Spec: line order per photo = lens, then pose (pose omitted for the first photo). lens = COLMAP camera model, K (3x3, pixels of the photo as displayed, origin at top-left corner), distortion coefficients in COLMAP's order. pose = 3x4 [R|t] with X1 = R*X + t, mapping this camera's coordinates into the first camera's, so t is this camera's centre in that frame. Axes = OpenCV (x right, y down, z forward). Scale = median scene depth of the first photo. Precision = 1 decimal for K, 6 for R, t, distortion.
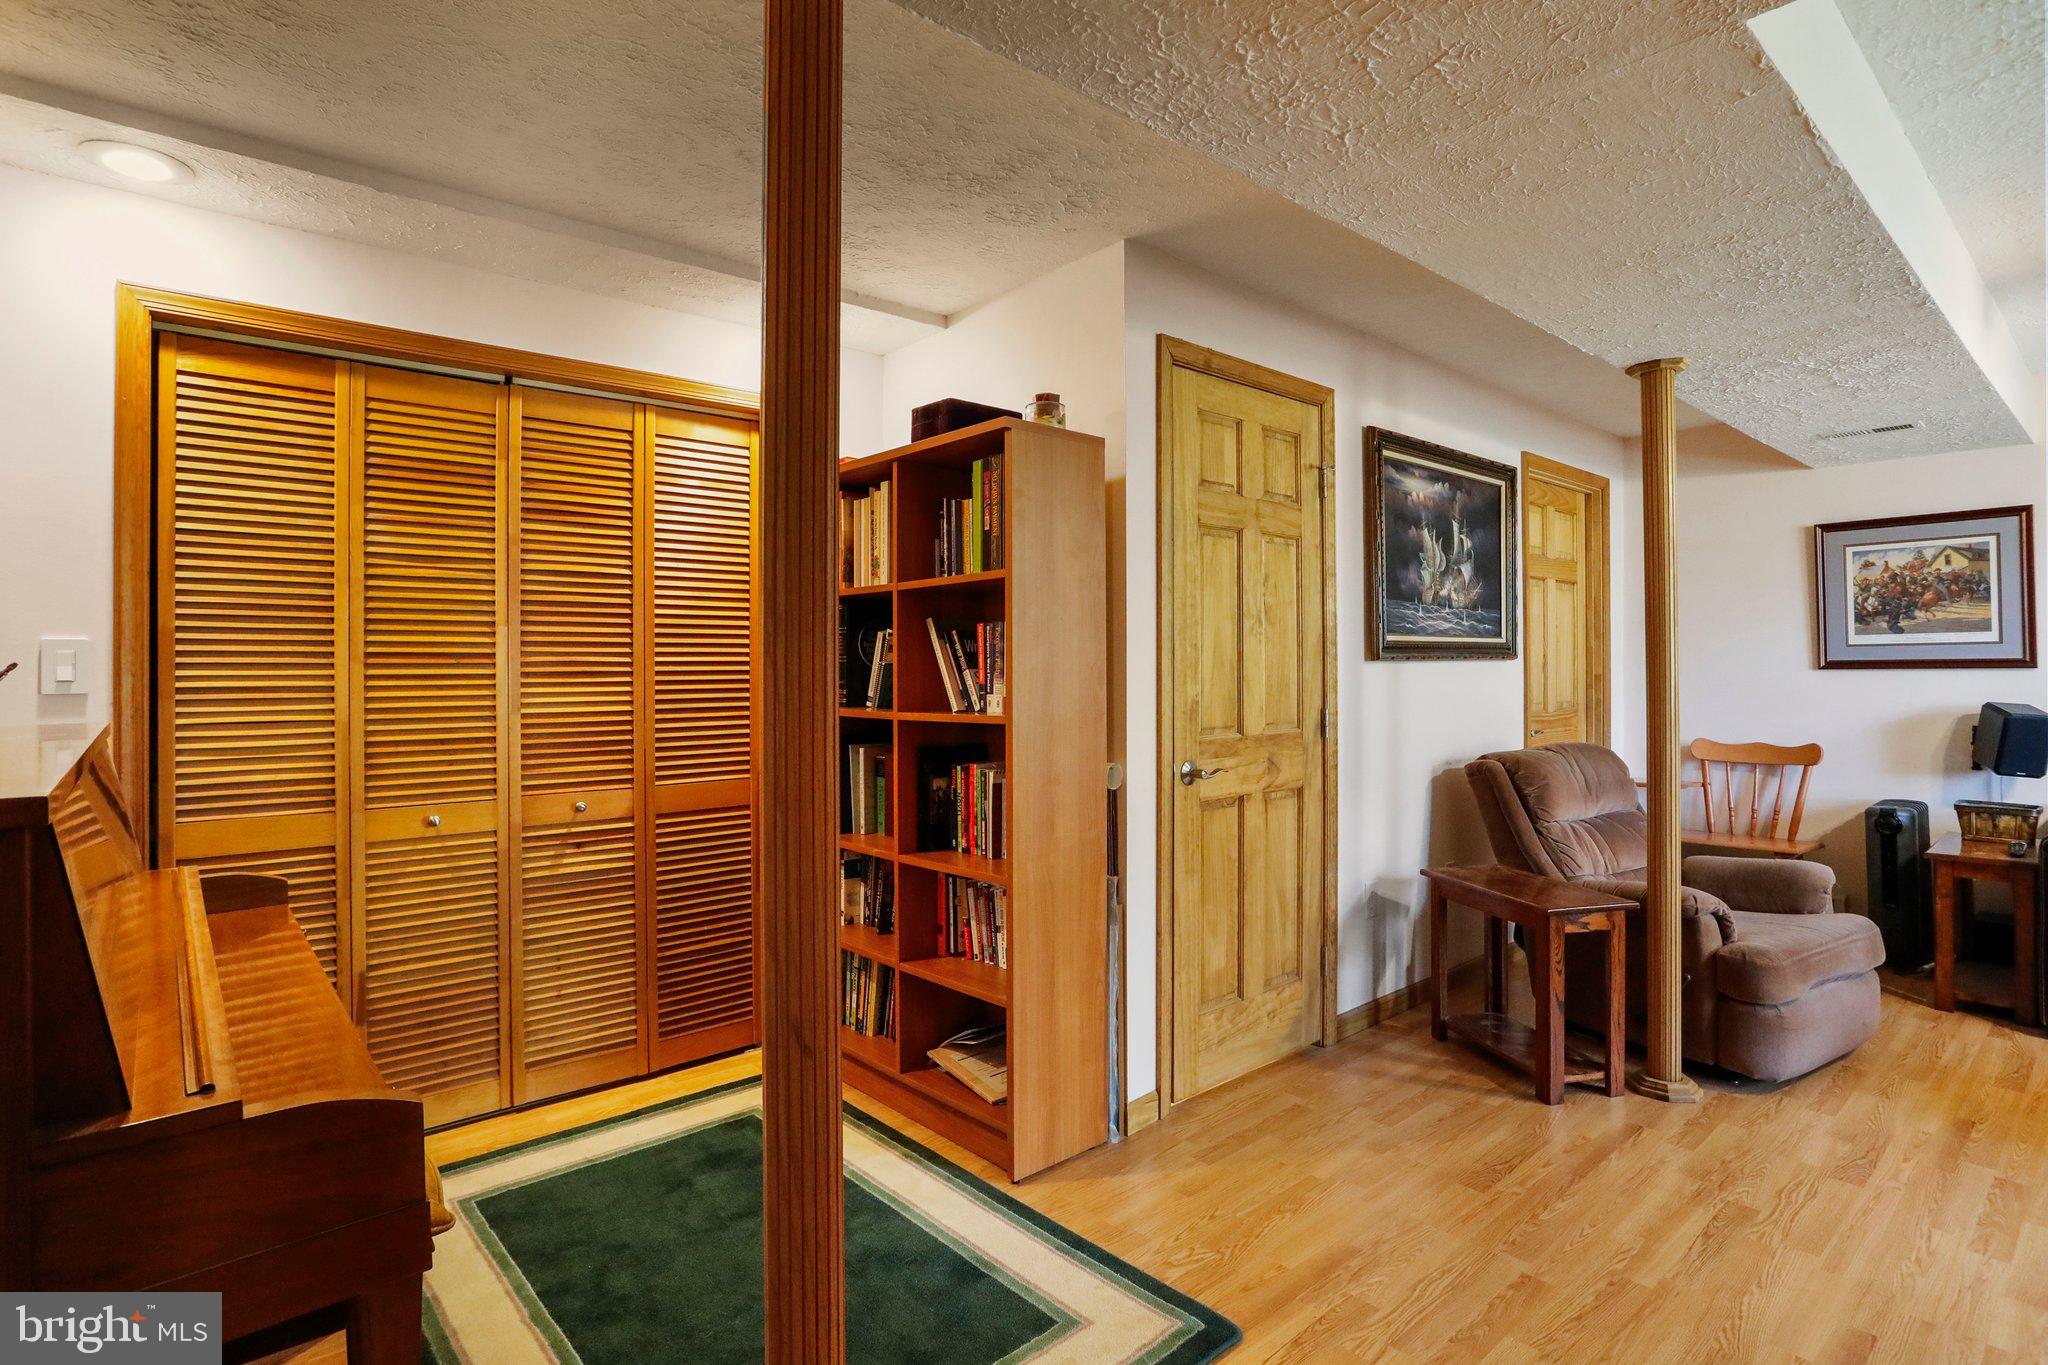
lens RADIAL K [[1043.6, 0, 1017.8], [0, 1043.6, 655.8], [0, 0, 1]] dist [-0.051650, 0.021217]
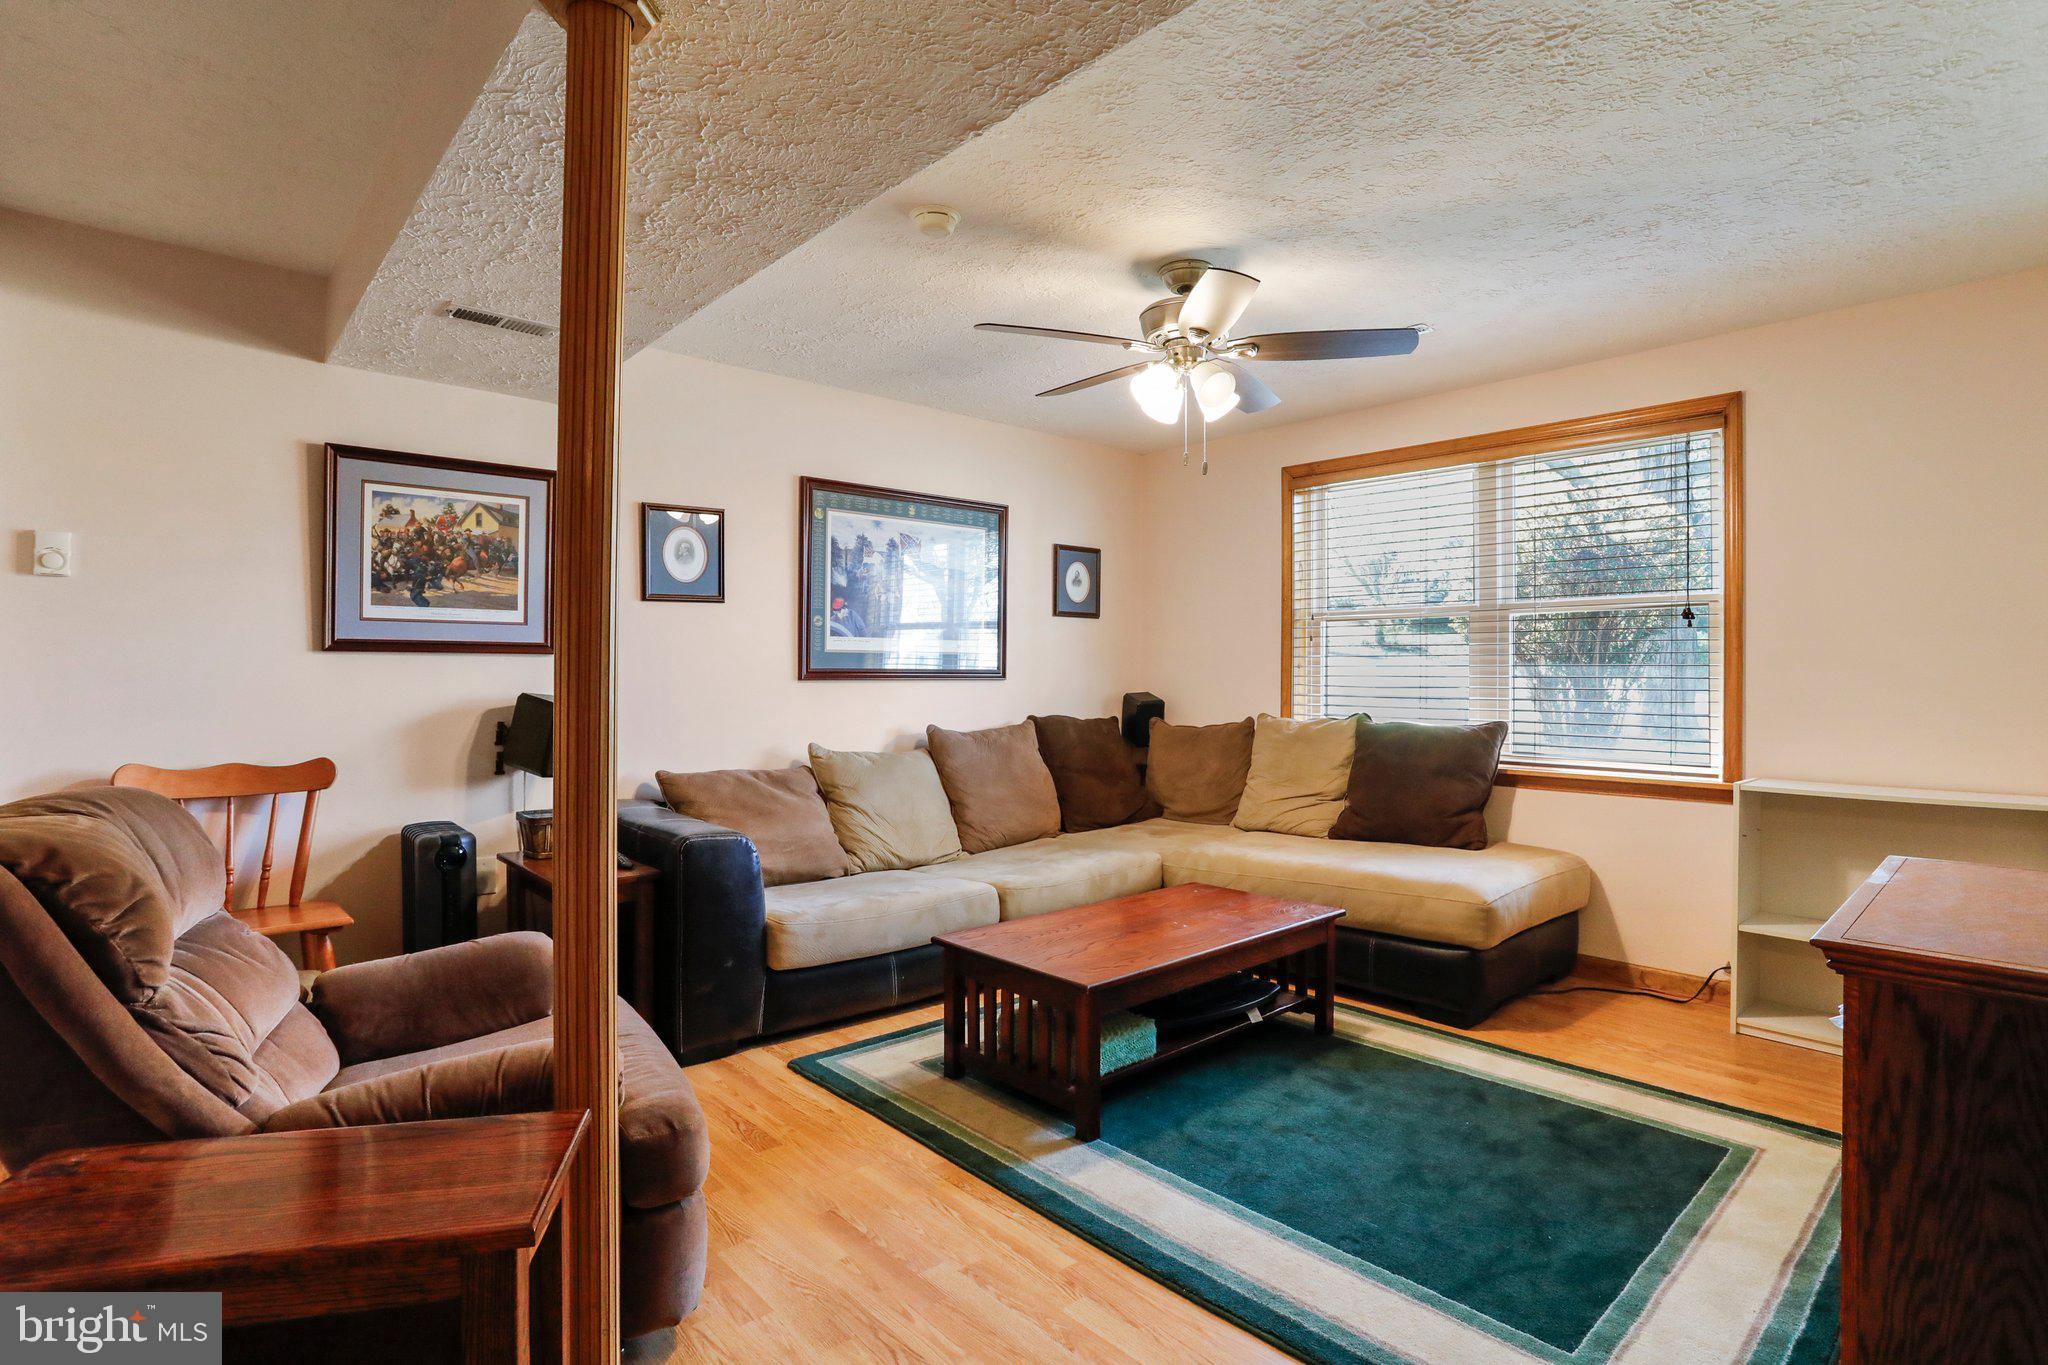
lens RADIAL K [[1043.6, 0, 1020.6], [0, 1043.6, 679.5], [0, 0, 1]] dist [-0.051650, 0.021217]
pose [[-0.016641, -0.006611, 0.999840, 0.083780], [-0.025896, 0.999646, 0.006179, 0.017688], [-0.999526, -0.025789, -0.016806, 0.589227]]
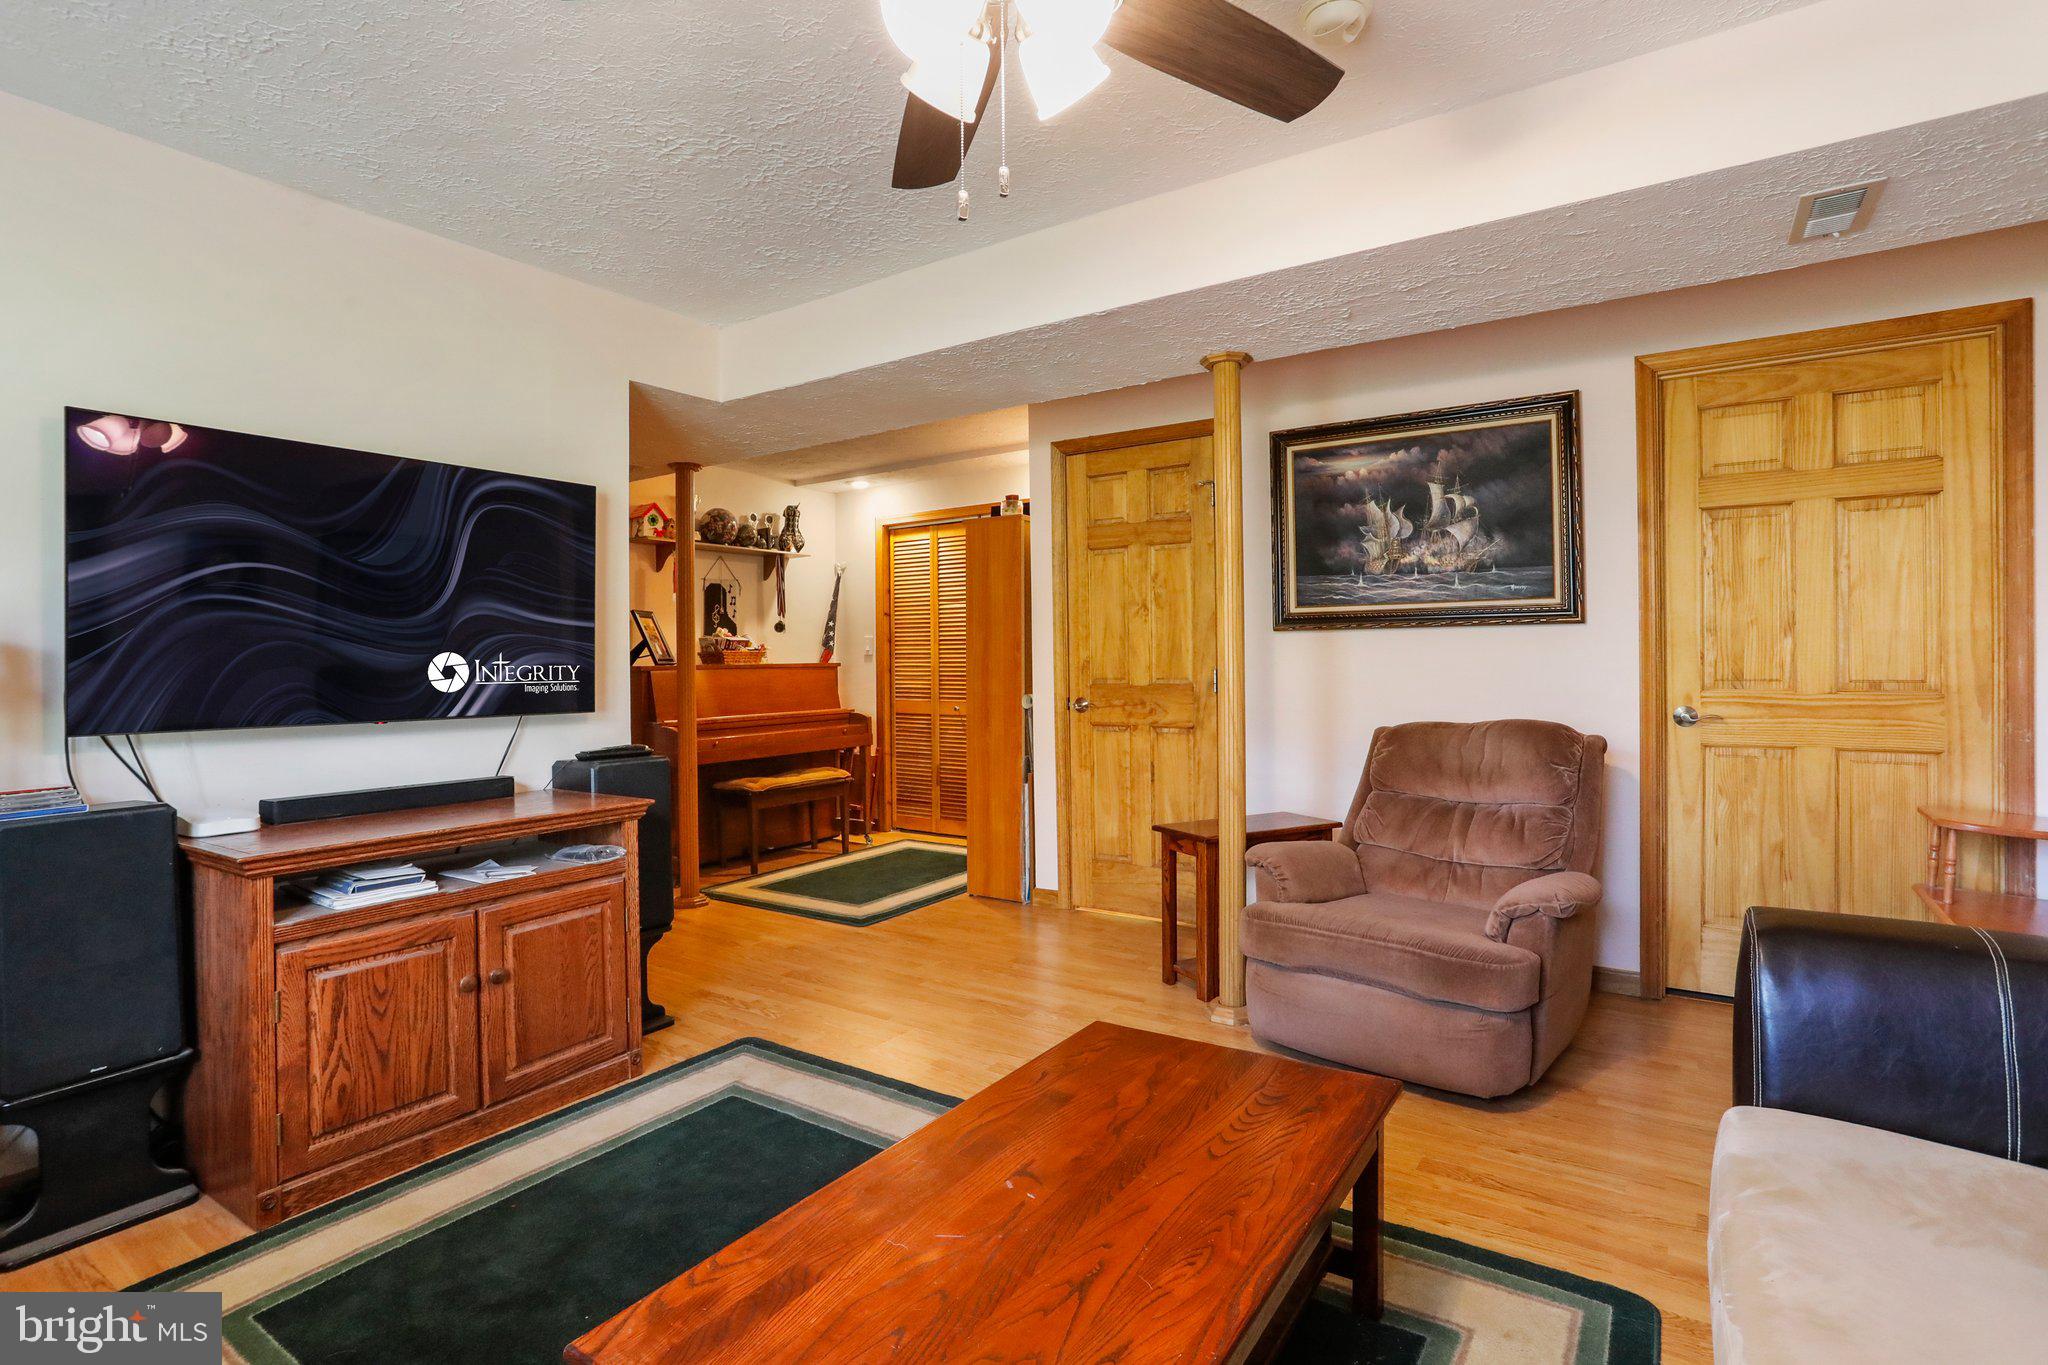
lens RADIAL K [[995.6, 0, 1020.8], [0, 995.6, 669.1], [0, 0, 1]] dist [-0.050886, 0.025513]
pose [[0.255229, 0.012337, -0.966802, 1.173956], [0.017367, 0.999699, 0.017342, 0.020357], [0.966725, -0.021216, 0.254938, 0.372453]]
